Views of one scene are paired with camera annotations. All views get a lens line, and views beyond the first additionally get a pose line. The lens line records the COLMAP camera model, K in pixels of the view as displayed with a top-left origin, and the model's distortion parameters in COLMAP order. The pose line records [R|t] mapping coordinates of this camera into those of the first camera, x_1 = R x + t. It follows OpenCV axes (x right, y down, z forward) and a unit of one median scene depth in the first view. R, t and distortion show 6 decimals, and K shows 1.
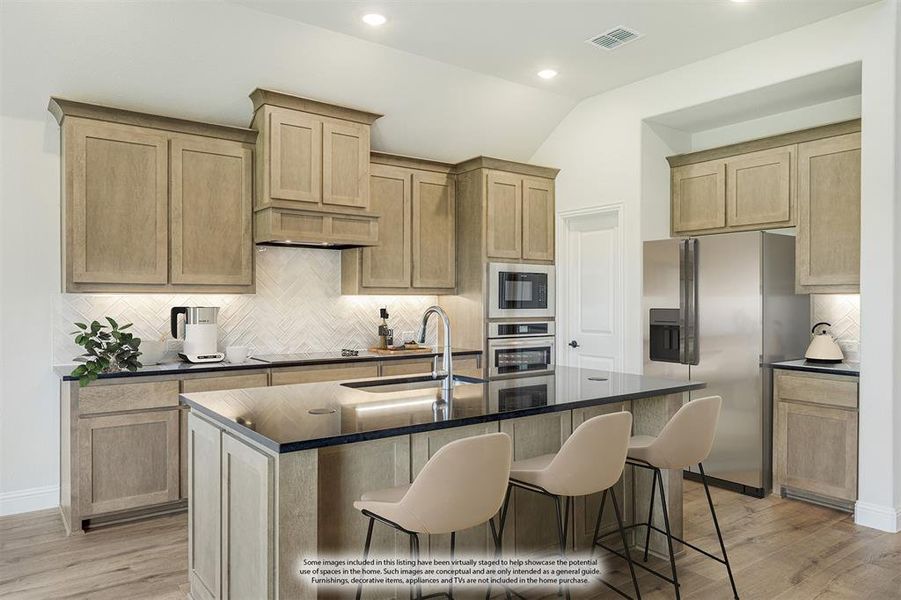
lens RADIAL K [[614.1, 0, 450.5], [0, 614.1, 300.0], [0, 0, 1]] dist [-0.000425, -0.000418]
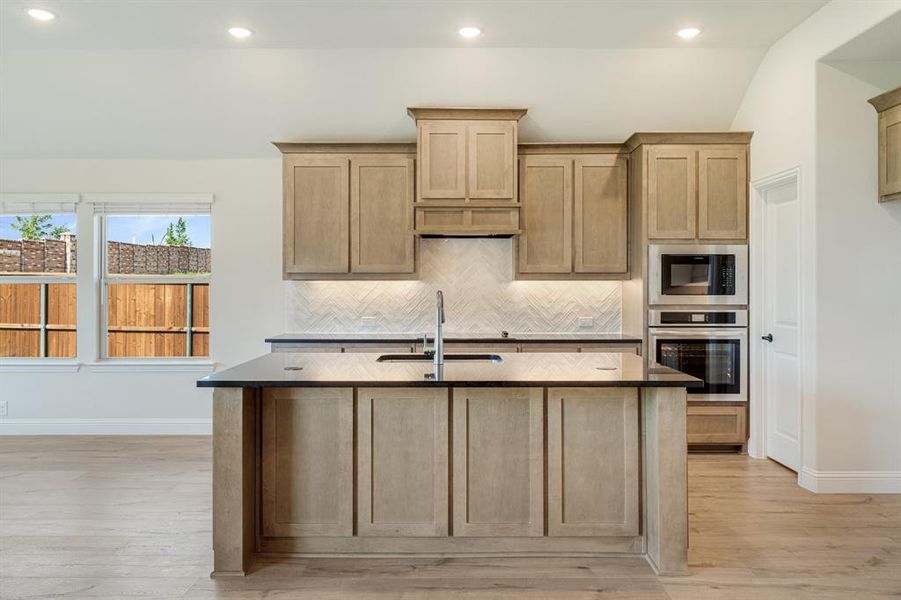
lens RADIAL K [[645.2, 0, 450.1], [0, 645.2, 282.7], [0, 0, 1]] dist [-0.003584, 0.000558]
pose [[0.801931, -0.002404, -0.597412, 0.411938], [-0.000126, 0.999991, -0.004193, 0.000295], [0.597417, 0.003438, 0.801924, 0.036690]]
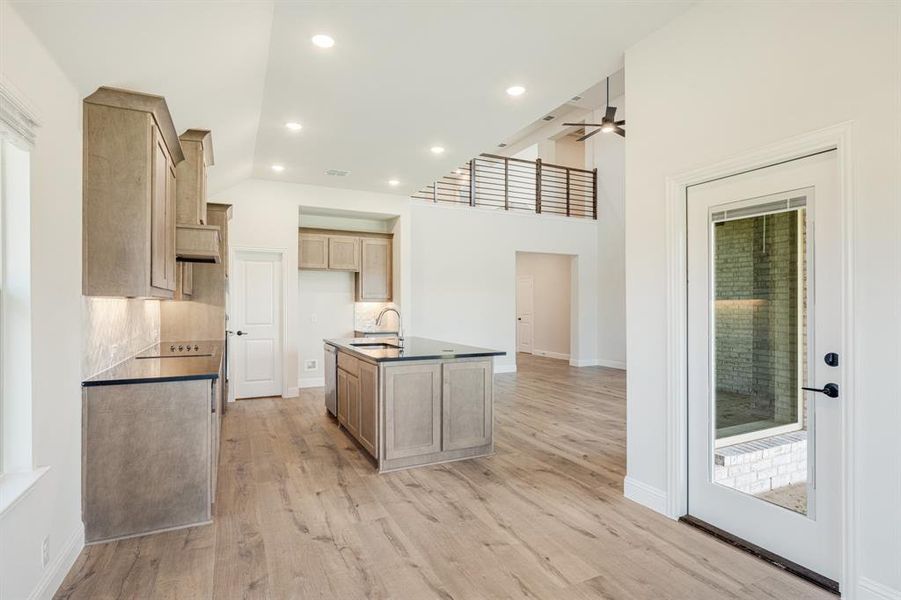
lens RADIAL K [[419.9, 0, 450.5], [0, 419.9, 300.0], [0, 0, 1]] dist [-0.000294, -0.000193]
pose [[0.232160, 0.004104, 0.972669, -0.779112], [0.000310, 0.999991, -0.004294, -0.005746], [-0.972678, 0.001299, 0.232157, 0.257245]]
